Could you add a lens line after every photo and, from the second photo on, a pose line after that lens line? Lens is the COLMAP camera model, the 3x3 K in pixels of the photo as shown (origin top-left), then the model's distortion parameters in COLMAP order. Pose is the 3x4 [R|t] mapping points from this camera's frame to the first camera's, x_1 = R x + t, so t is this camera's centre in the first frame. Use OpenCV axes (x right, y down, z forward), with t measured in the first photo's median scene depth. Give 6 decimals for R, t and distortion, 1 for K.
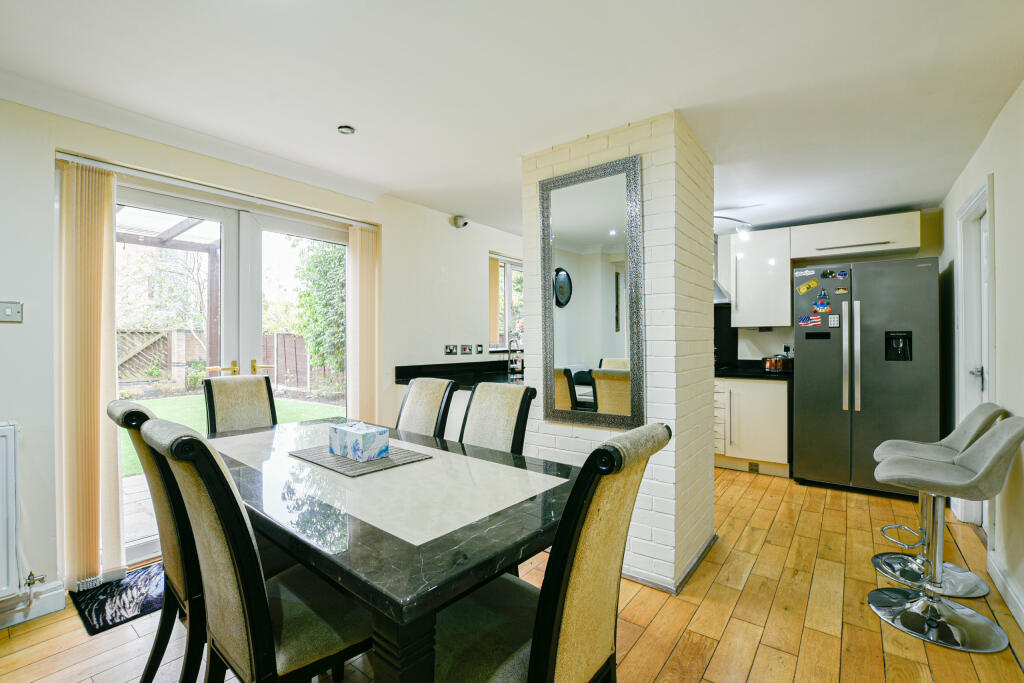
lens RADIAL K [[445.4, 0, 509.2], [0, 445.4, 339.3], [0, 0, 1]] dist [-0.027188, -0.000122]
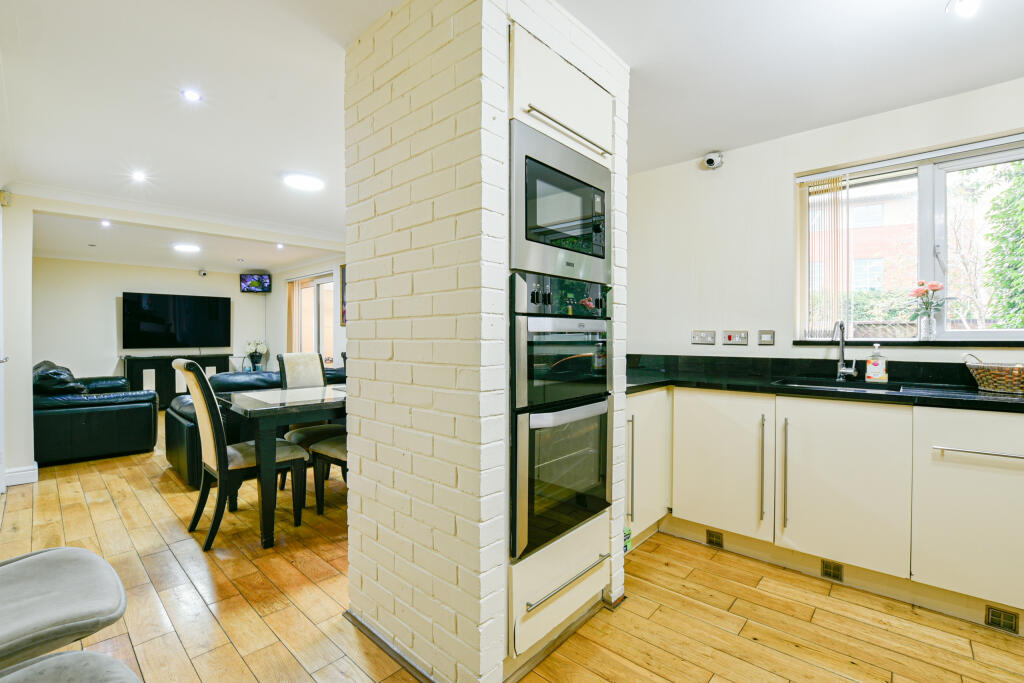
lens RADIAL K [[445.4, 0, 509.2], [0, 445.4, 339.3], [0, 0, 1]] dist [-0.027188, -0.000122]
pose [[-0.065804, 0.010022, -0.997782, 0.573421], [0.003713, 0.999945, 0.009798, 0.015916], [0.997826, -0.003060, -0.065837, 0.653732]]
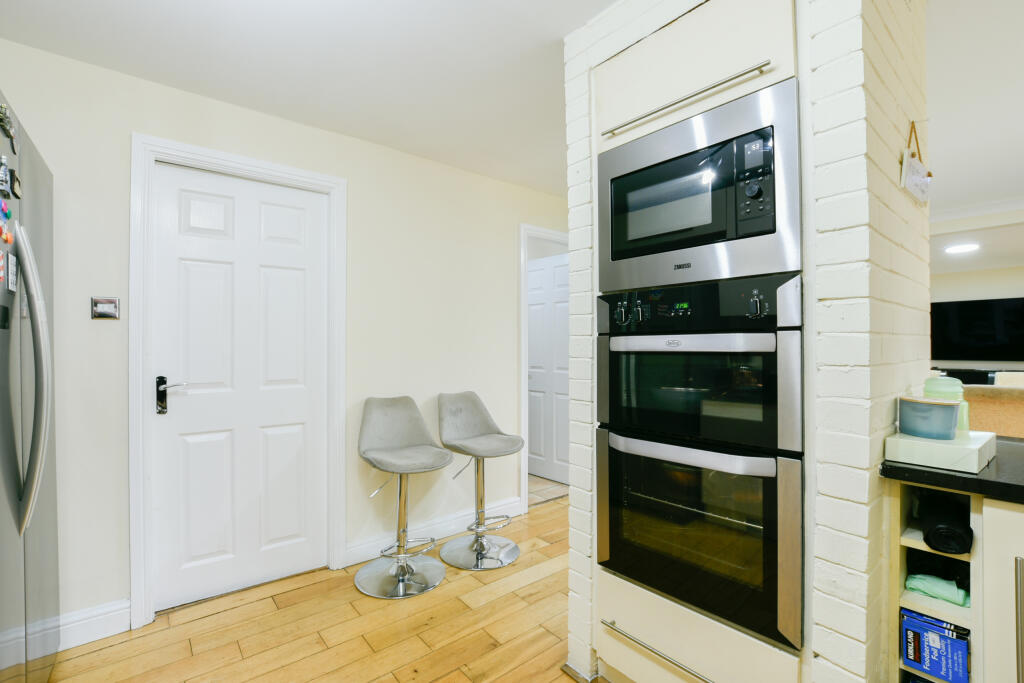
lens RADIAL K [[445.4, 0, 509.2], [0, 445.4, 339.3], [0, 0, 1]] dist [-0.027188, -0.000122]
pose [[-0.976108, 0.006902, 0.217177, 0.253466], [0.003170, 0.999841, -0.017524, 0.010381], [-0.217263, -0.016417, -0.975975, 0.982624]]
